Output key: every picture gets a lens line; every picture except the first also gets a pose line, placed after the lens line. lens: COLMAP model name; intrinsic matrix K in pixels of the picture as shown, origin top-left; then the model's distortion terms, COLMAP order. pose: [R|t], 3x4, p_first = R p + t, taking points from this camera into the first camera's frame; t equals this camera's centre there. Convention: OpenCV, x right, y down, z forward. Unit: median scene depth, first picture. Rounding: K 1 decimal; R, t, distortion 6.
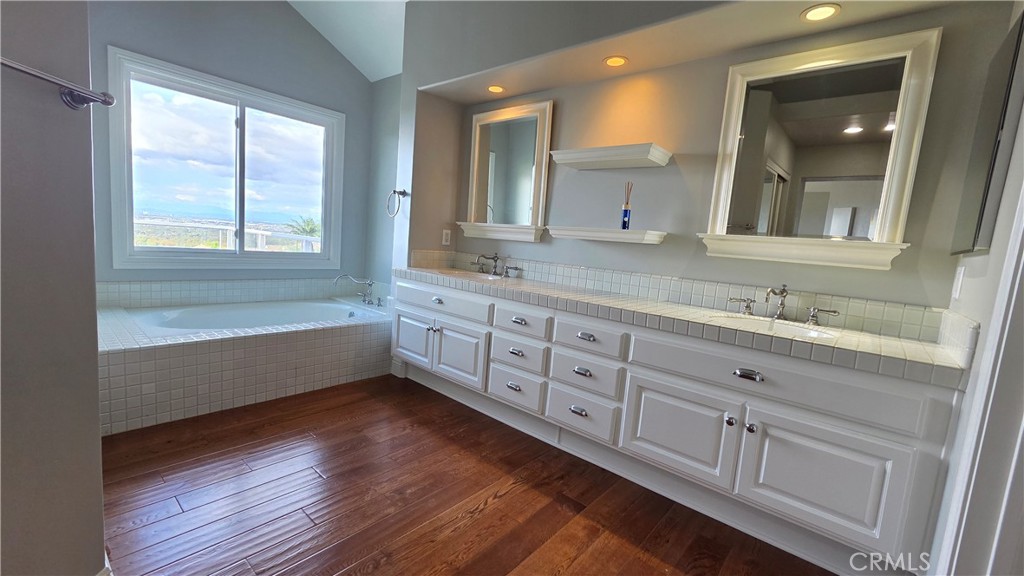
lens RADIAL K [[419.9, 0, 511.0], [0, 419.9, 290.1], [0, 0, 1]] dist [0.000446, -0.000933]
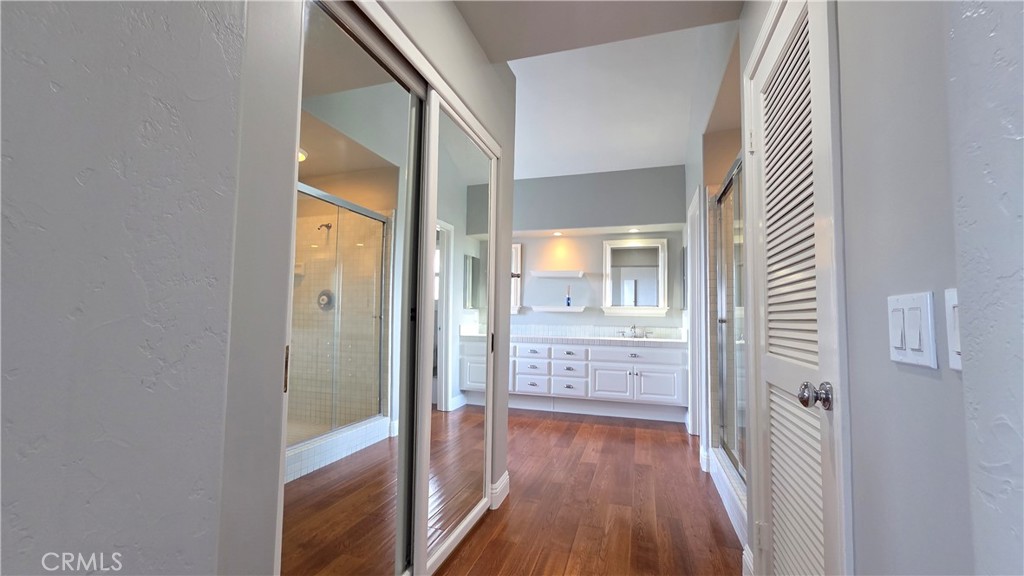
lens RADIAL K [[419.9, 0, 511.0], [0, 419.9, 290.1], [0, 0, 1]] dist [0.000446, -0.000933]
pose [[0.917144, -0.039960, 0.396548, -0.997454], [0.101919, 0.985394, -0.136424, 0.049448], [-0.385304, 0.165537, 0.907821, -1.025247]]
